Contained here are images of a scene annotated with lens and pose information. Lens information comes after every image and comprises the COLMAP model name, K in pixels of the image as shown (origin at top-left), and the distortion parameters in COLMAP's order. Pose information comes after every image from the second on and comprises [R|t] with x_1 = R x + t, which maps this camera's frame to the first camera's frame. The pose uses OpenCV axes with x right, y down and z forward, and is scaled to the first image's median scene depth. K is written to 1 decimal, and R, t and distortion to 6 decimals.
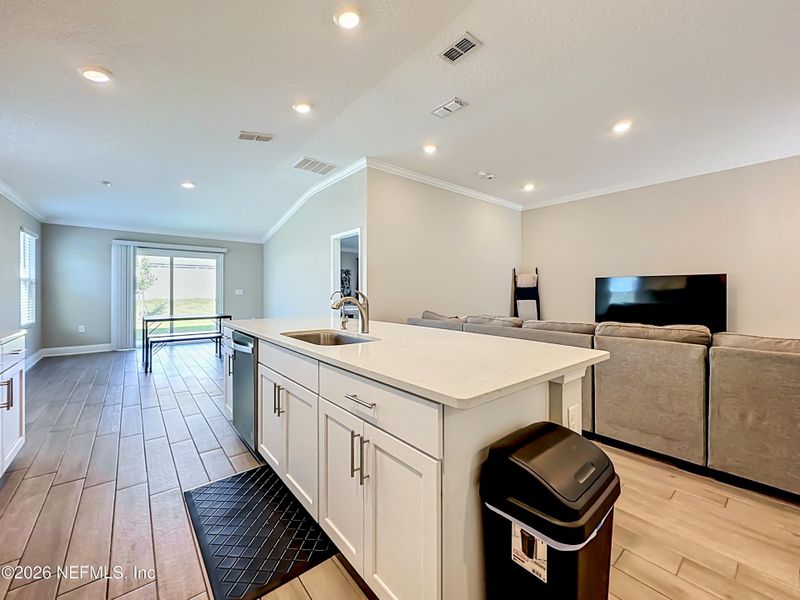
lens RADIAL K [[324.4, 0, 400.0], [0, 324.4, 288.6], [0, 0, 1]] dist [-0.006016, 0.001888]
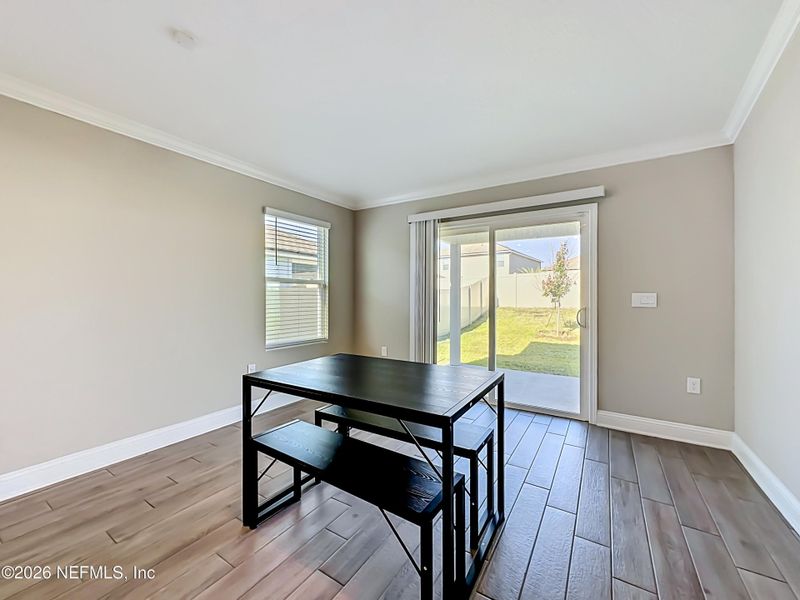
lens RADIAL K [[324.4, 0, 398.1], [0, 324.4, 300.4], [0, 0, 1]] dist [-0.006016, 0.001888]
pose [[0.301745, 0.006624, -0.953366, -0.278760], [0.004090, 0.999958, 0.008242, 0.008042], [0.953380, -0.006387, 0.301705, 0.747995]]
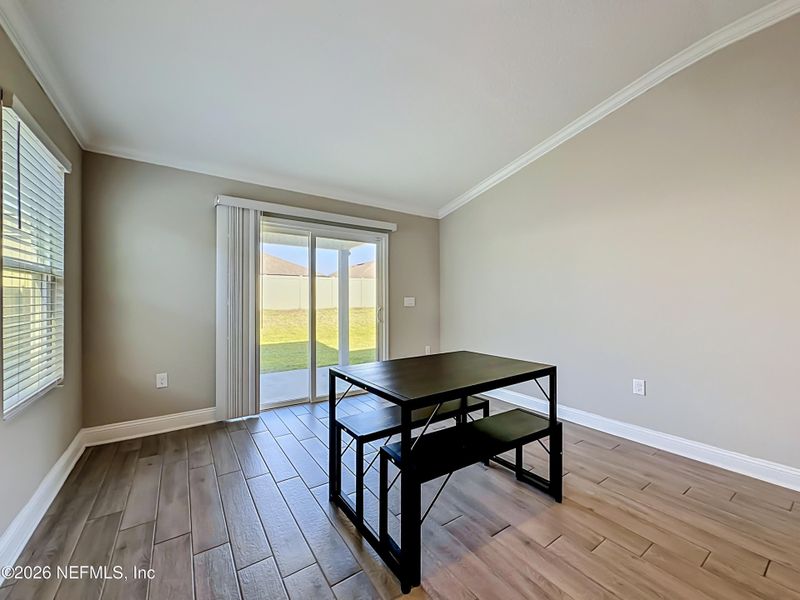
lens RADIAL K [[324.4, 0, 404.7], [0, 324.4, 297.8], [0, 0, 1]] dist [-0.006016, 0.001888]
pose [[0.996335, -0.007321, -0.085219, -0.540767], [0.006865, 0.999961, -0.005636, 0.007952], [0.085257, 0.005031, 0.996346, 0.510730]]
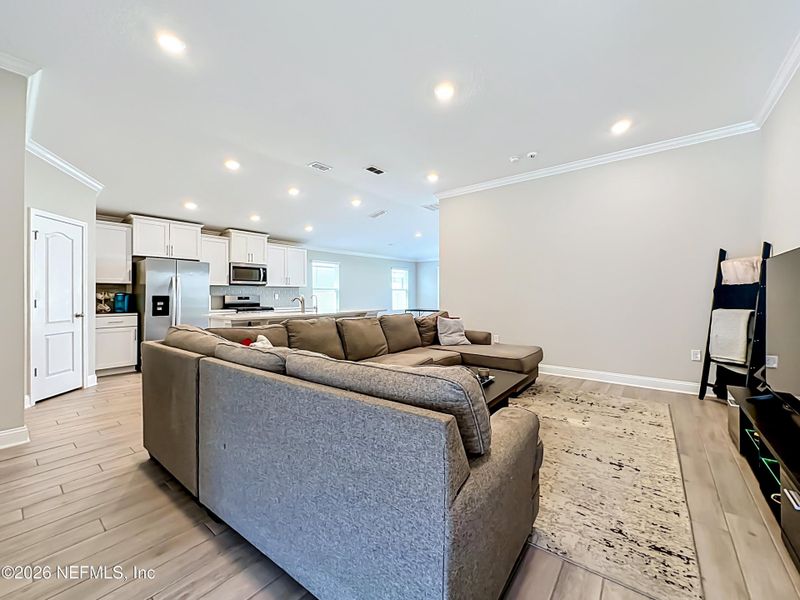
lens RADIAL K [[324.4, 0, 398.6], [0, 324.4, 296.6], [0, 0, 1]] dist [-0.006016, 0.001888]
pose [[0.205640, 0.003372, -0.978622, 0.808144], [0.011786, 0.999913, 0.005922, 0.006042], [0.978557, -0.012752, 0.205582, 0.393096]]
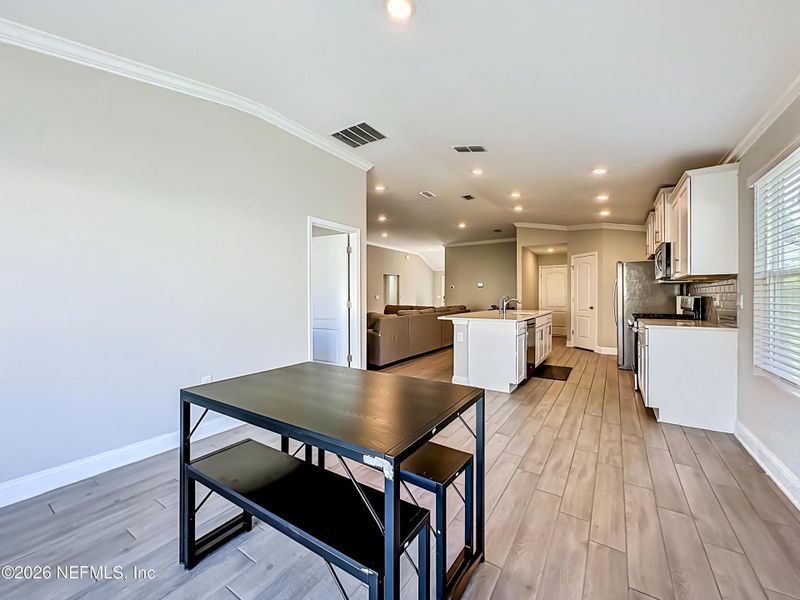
lens RADIAL K [[324.4, 0, 401.0], [0, 324.4, 297.5], [0, 0, 1]] dist [-0.006016, 0.001888]
pose [[-0.293368, -0.004365, 0.955990, -0.748582], [-0.003399, 0.999988, 0.003523, 0.004172], [-0.955994, -0.002216, -0.293379, 0.826108]]
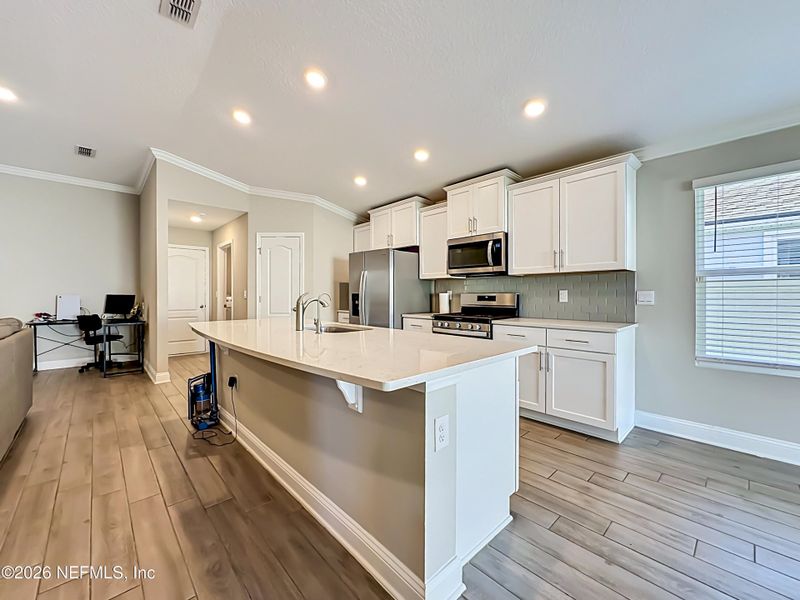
lens RADIAL K [[324.4, 0, 397.7], [0, 324.4, 297.1], [0, 0, 1]] dist [-0.006016, 0.001888]
pose [[-0.998140, -0.001272, -0.060949, -0.116798], [-0.001293, 0.999999, 0.000306, 0.009077], [0.060949, 0.000384, -0.998141, 0.701073]]
